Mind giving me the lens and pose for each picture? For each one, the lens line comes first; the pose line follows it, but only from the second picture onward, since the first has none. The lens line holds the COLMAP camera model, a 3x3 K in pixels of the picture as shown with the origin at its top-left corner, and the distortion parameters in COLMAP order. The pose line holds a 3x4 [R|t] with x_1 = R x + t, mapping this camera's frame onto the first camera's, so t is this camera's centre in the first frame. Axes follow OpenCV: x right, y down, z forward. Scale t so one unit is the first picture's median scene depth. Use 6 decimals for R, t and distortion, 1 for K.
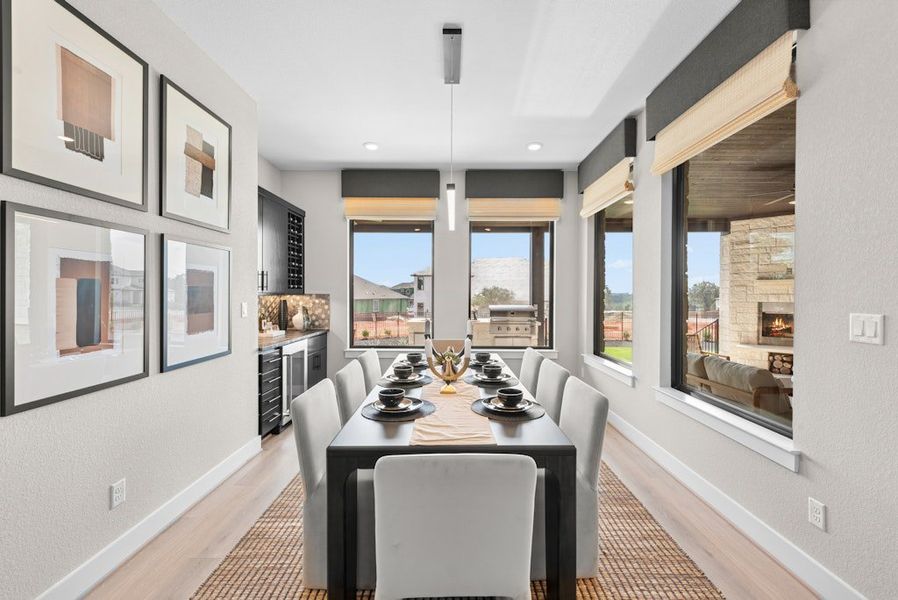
lens RADIAL K [[366.1, 0, 452.6], [0, 366.1, 293.9], [0, 0, 1]] dist [-0.000565, -0.000462]
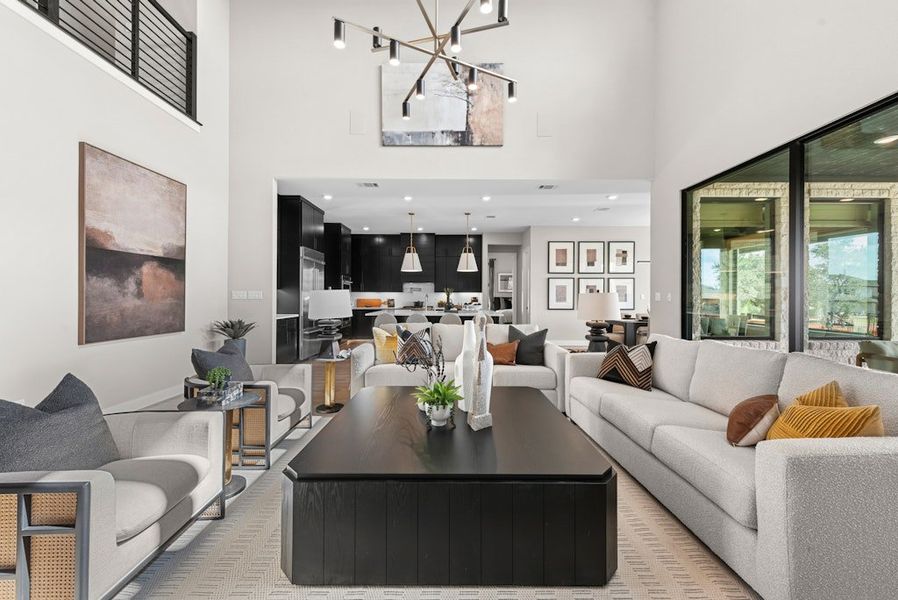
lens RADIAL K [[348.0, 0, 450.1], [0, 348.0, 297.3], [0, 0, 1]] dist [0.001132, -0.000146]
pose [[0.006273, -0.003137, -0.999975, 3.333163], [-0.002499, 0.999992, -0.003153, 0.084598], [0.999977, 0.002519, 0.006265, -0.910341]]
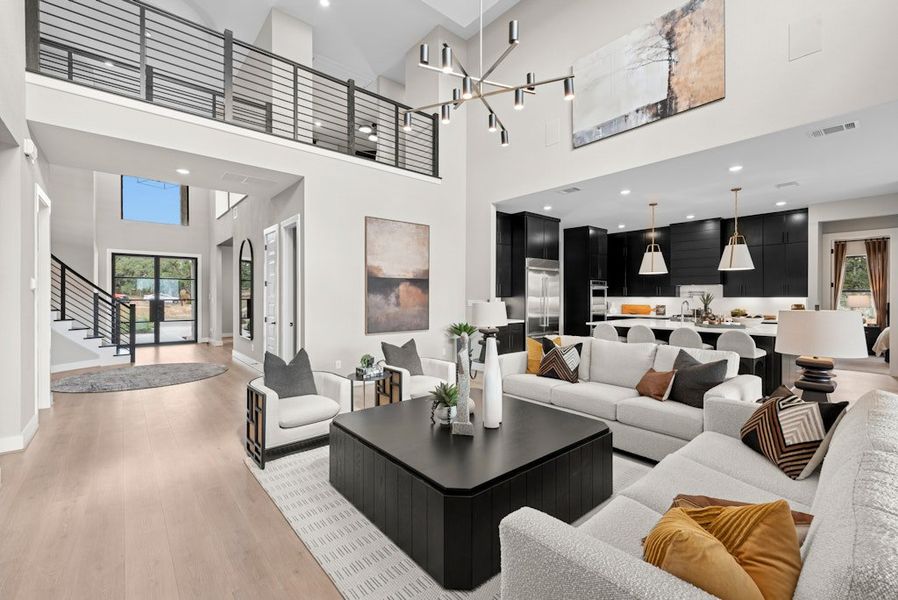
lens RADIAL K [[378.7, 0, 452.8], [0, 378.7, 300.0], [0, 0, 1]] dist [-0.001525, -0.000366]
pose [[-0.760292, 0.000903, -0.649580, 3.160736], [-0.002972, 0.999984, 0.004869, 0.020954], [0.649574, 0.005632, -0.760277, 0.052004]]
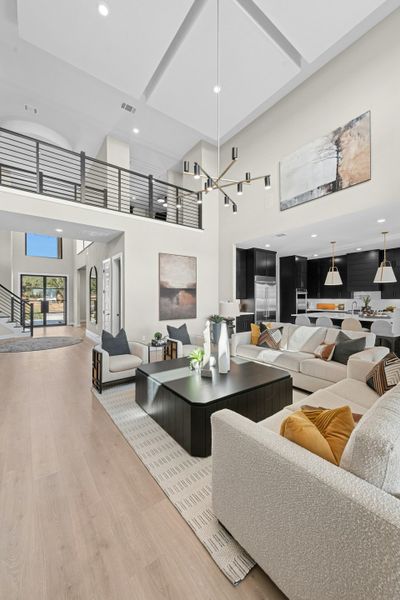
lens RADIAL K [[232.5, 0, 200.0], [0, 232.5, 300.0], [0, 0, 1]] dist [0.001132, -0.000146]
pose [[-0.805568, 0.001791, -0.592501, 3.180495], [-0.001757, 0.999984, 0.005411, 0.005068], [0.592501, 0.005400, -0.805552, 0.217694]]
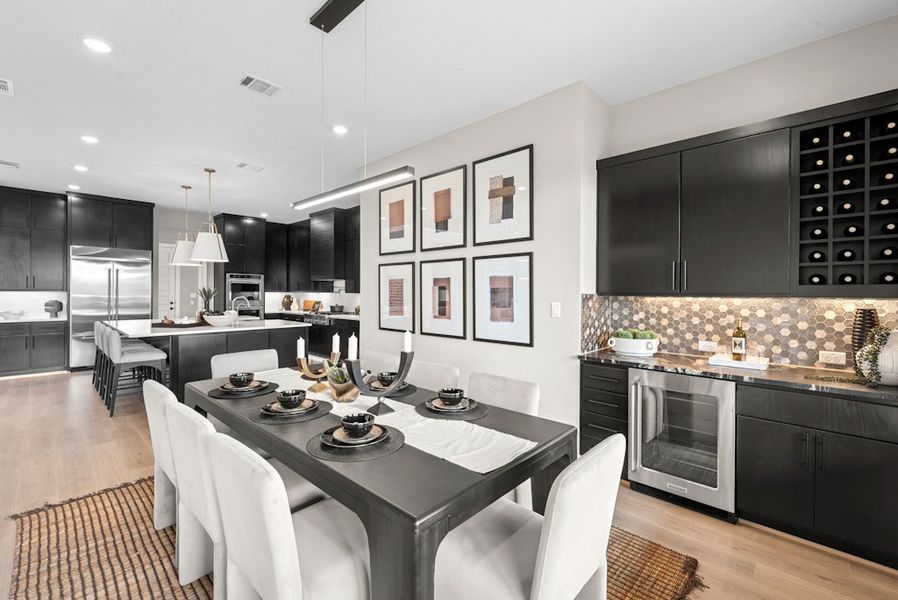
lens RADIAL K [[378.7, 0, 452.8], [0, 378.7, 300.0], [0, 0, 1]] dist [-0.001525, -0.000366]
pose [[-0.675037, 0.004432, -0.737771, 0.544761], [-0.010206, 0.999830, 0.015344, 0.005944], [0.737713, 0.017888, -0.674877, 2.112791]]
